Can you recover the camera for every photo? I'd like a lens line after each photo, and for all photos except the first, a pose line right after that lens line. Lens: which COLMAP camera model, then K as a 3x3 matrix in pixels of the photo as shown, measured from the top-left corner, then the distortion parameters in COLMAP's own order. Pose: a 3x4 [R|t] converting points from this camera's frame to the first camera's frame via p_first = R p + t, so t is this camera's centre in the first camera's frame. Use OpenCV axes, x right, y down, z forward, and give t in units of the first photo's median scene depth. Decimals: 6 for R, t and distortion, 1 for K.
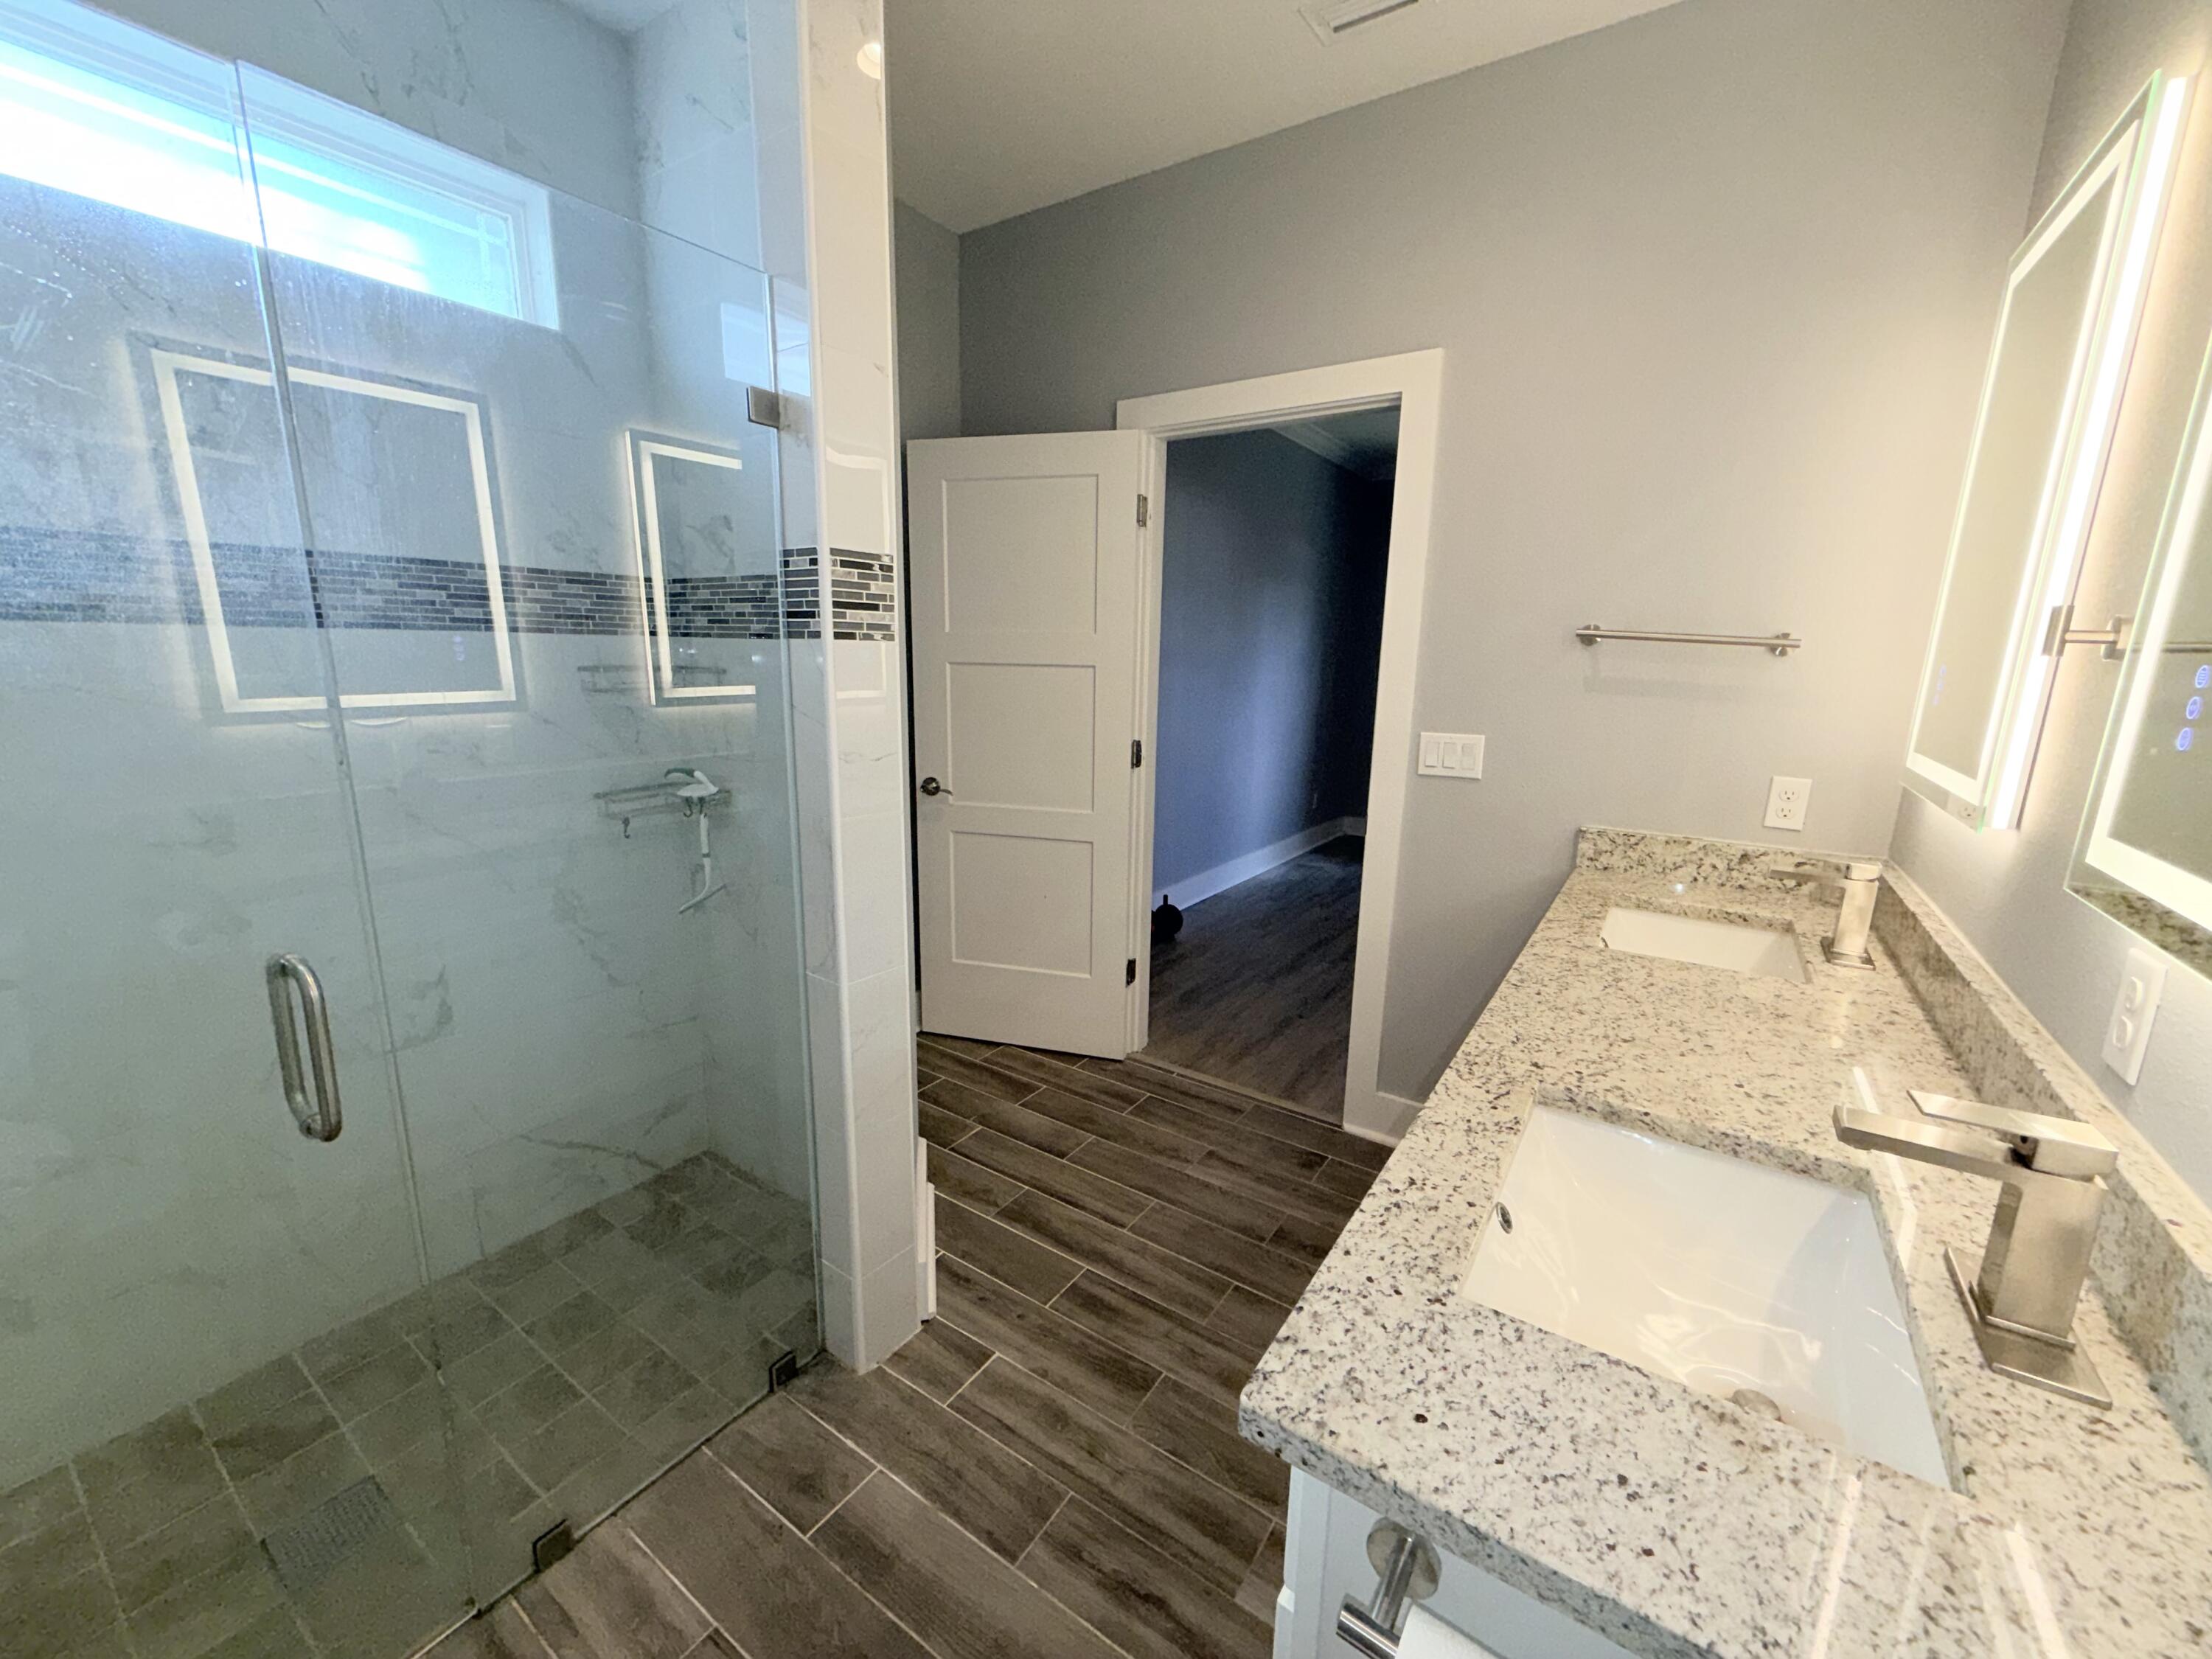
lens RADIAL K [[878.0, 0, 1103.2], [0, 878.0, 830.3], [0, 0, 1]] dist [-0.000576, 0.000094]
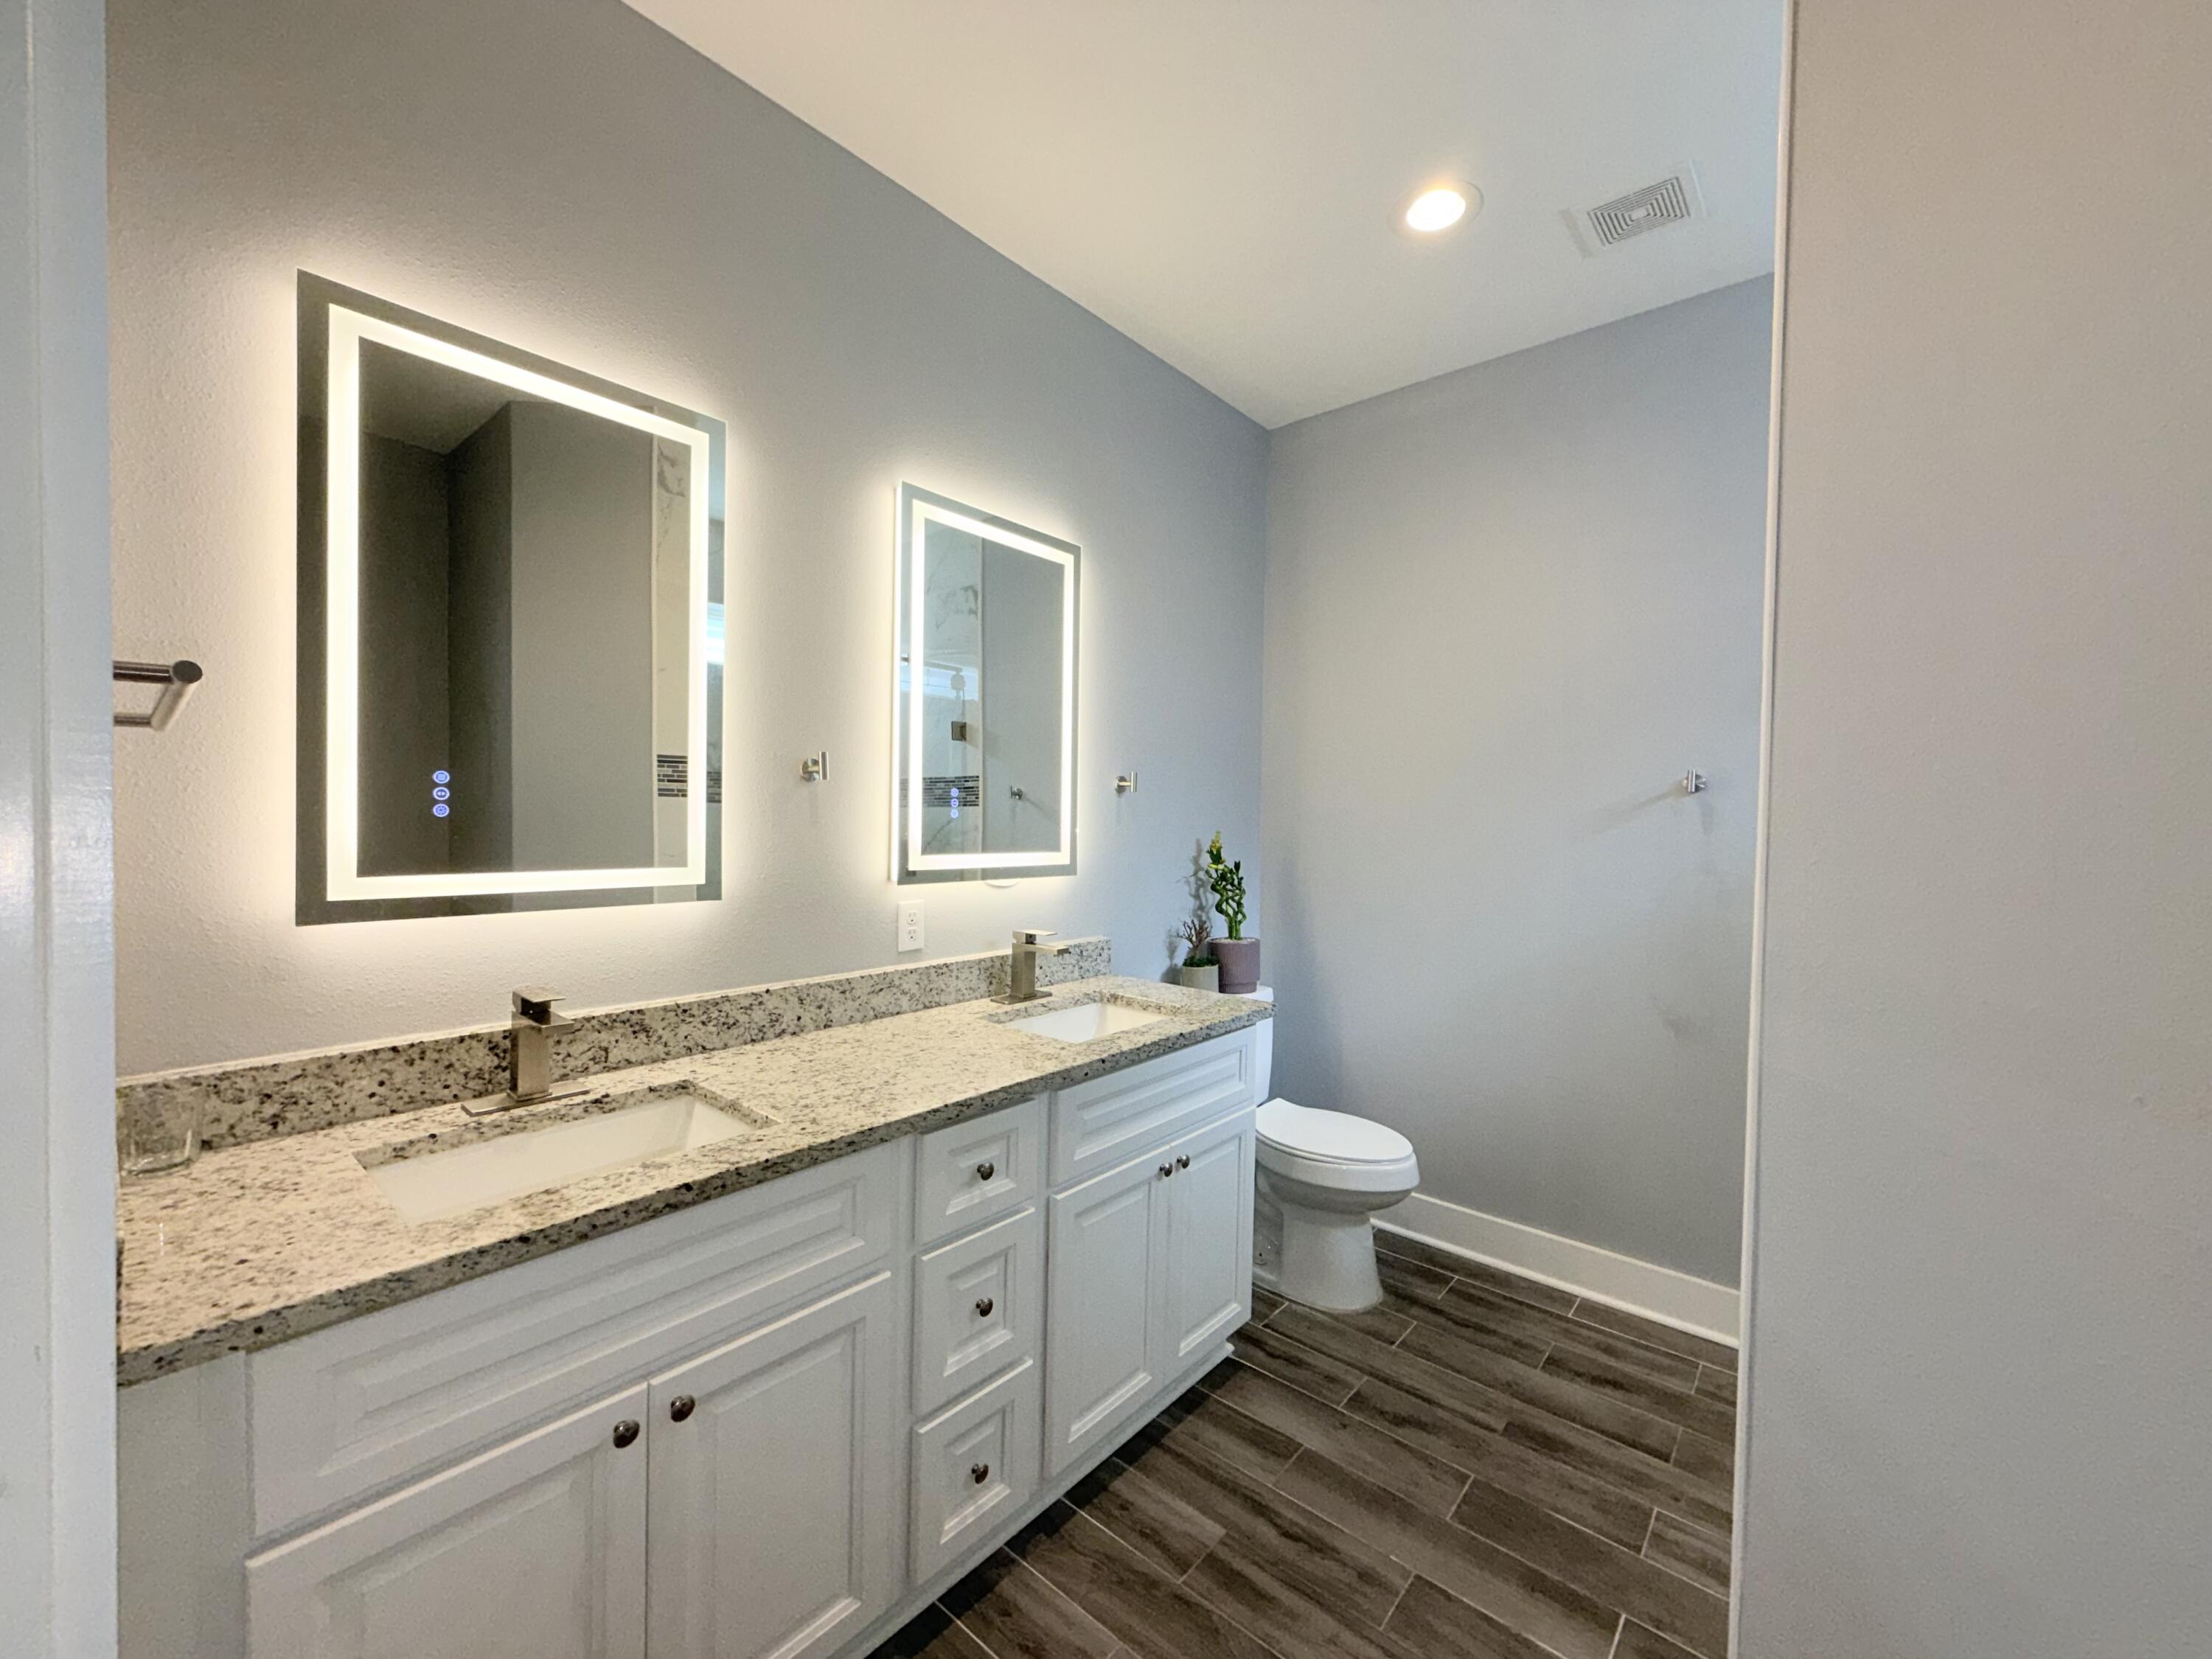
lens RADIAL K [[878.0, 0, 1103.2], [0, 878.0, 830.3], [0, 0, 1]] dist [-0.000576, 0.000094]
pose [[-0.993276, -0.039603, 0.108782, 0.157352], [-0.014292, 0.974427, 0.224251, -0.262731], [-0.114881, 0.221189, -0.968441, 1.395888]]
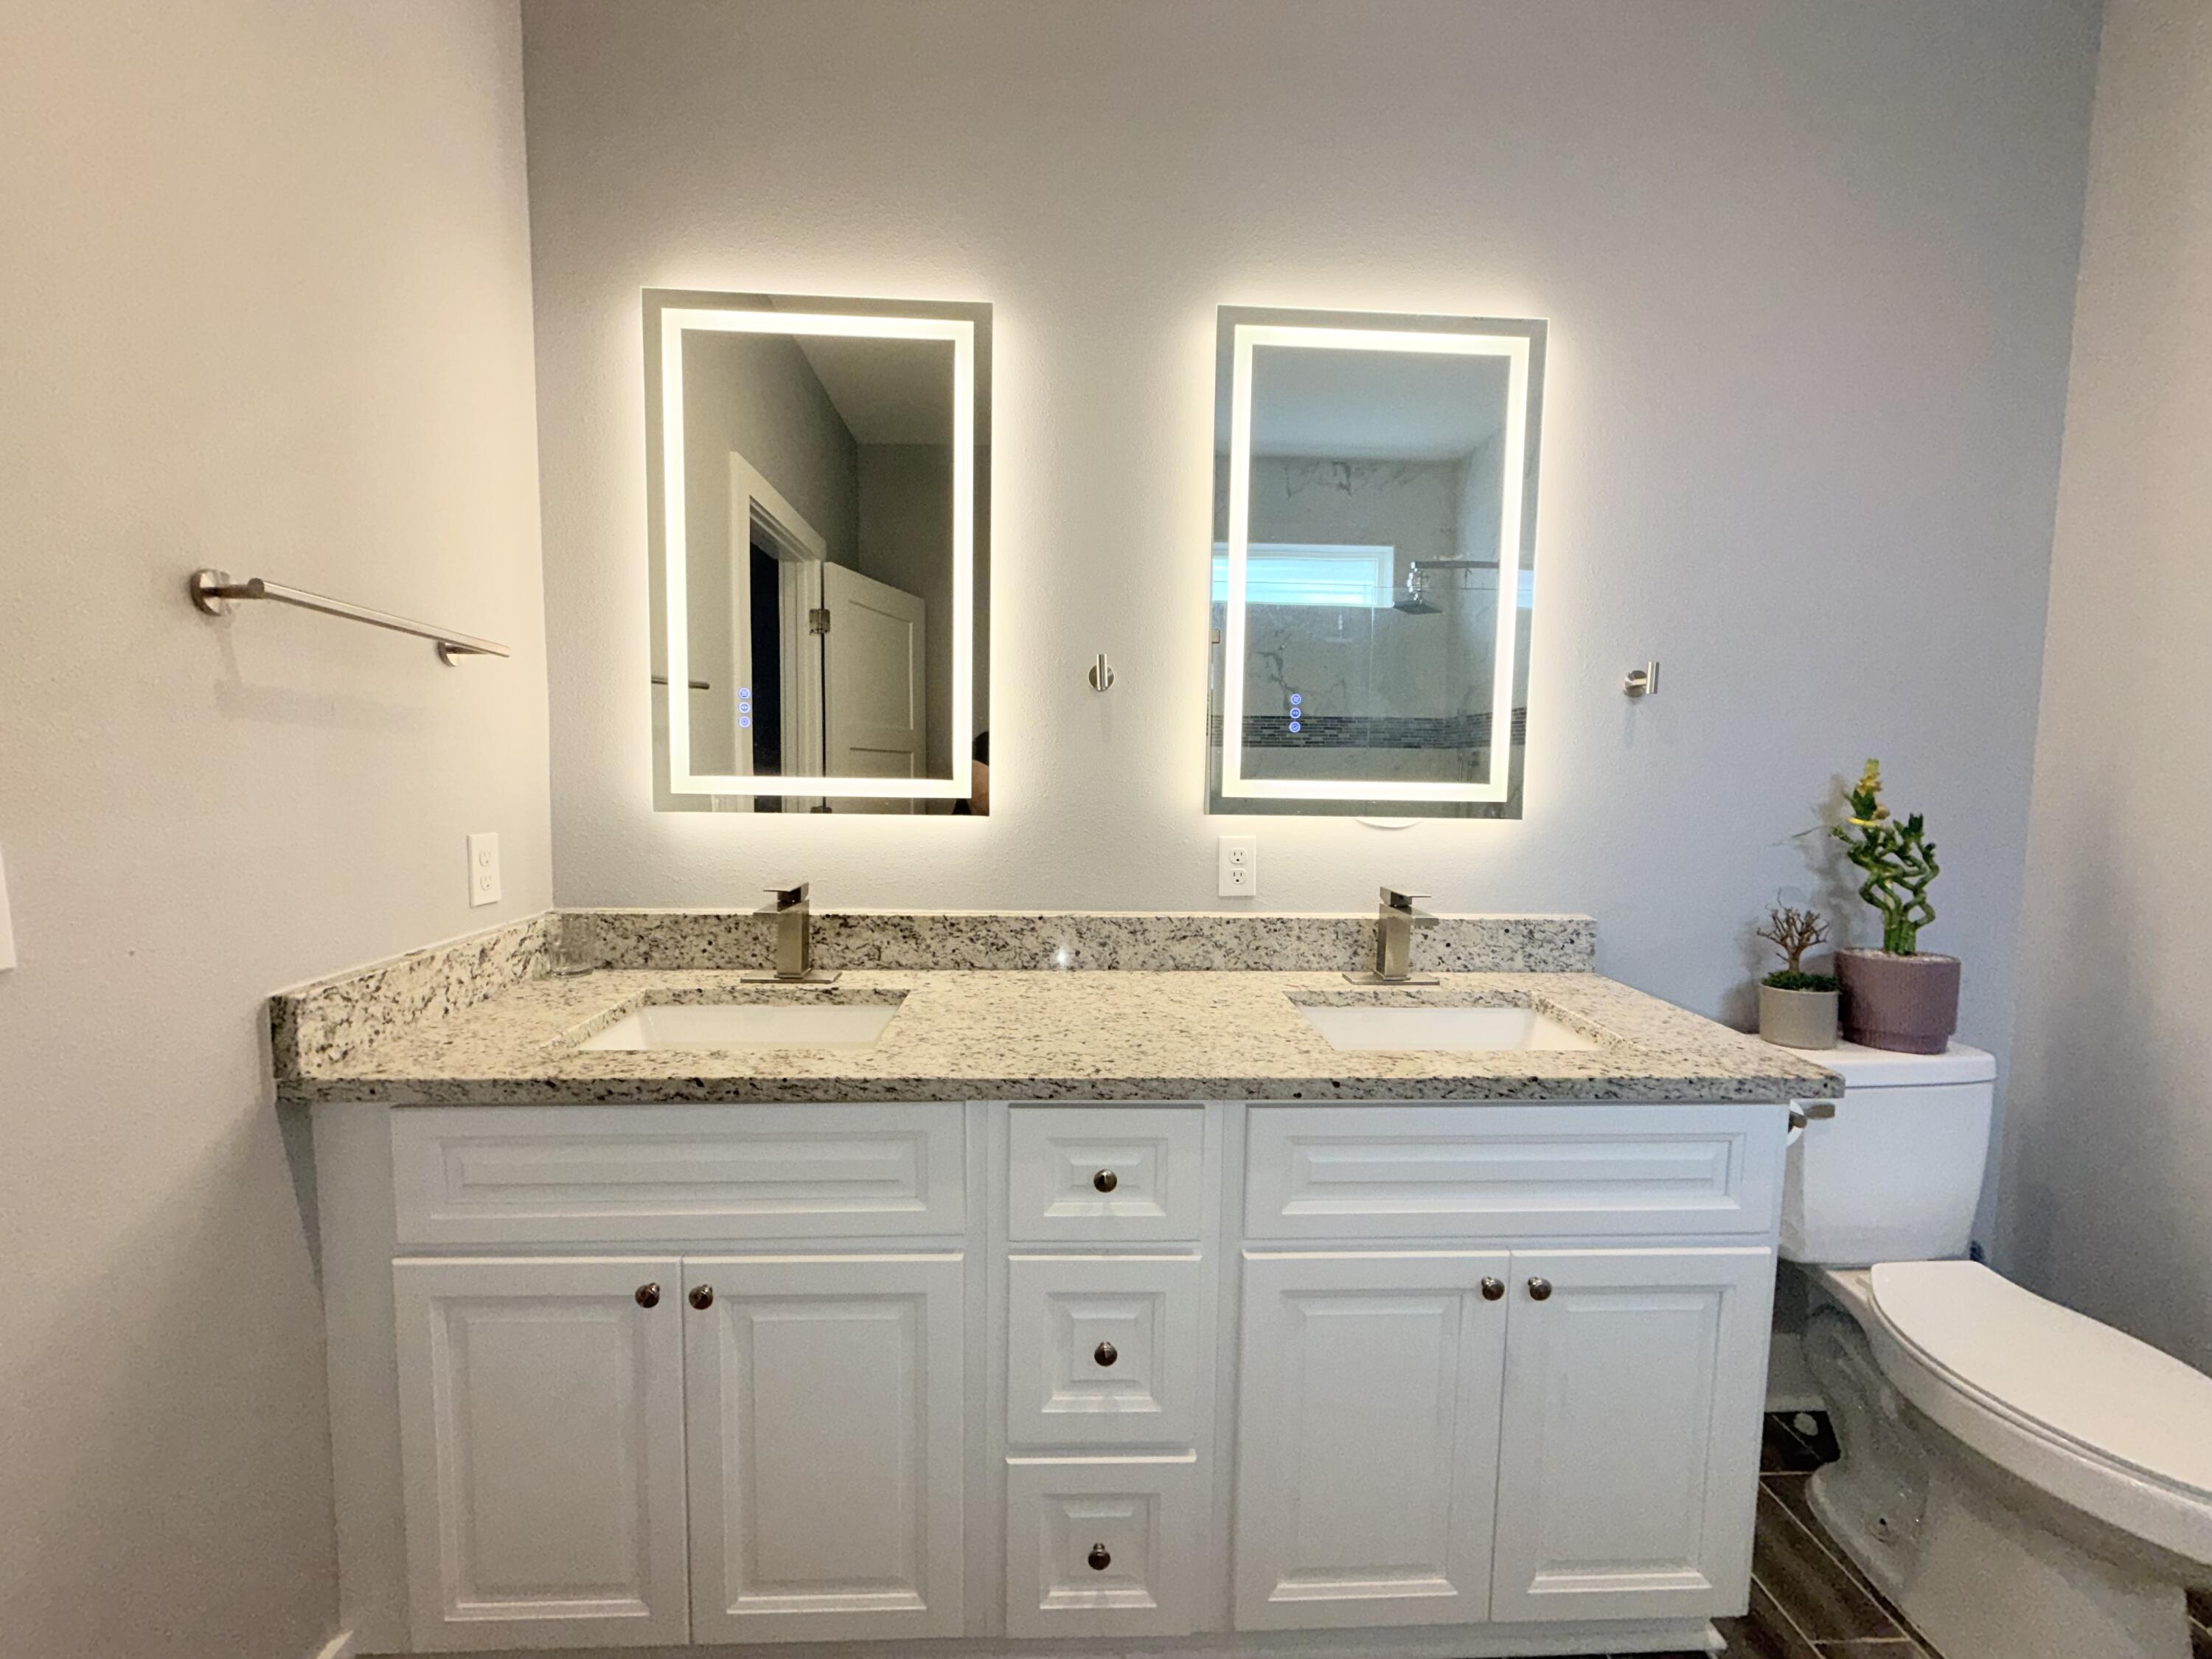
lens RADIAL K [[878.0, 0, 1103.2], [0, 878.0, 830.3], [0, 0, 1]] dist [-0.000576, 0.000094]
pose [[-0.600404, -0.092095, 0.794376, -0.105372], [0.137805, 0.966572, 0.216213, -0.149158], [-0.787734, 0.239284, -0.567643, 1.008715]]
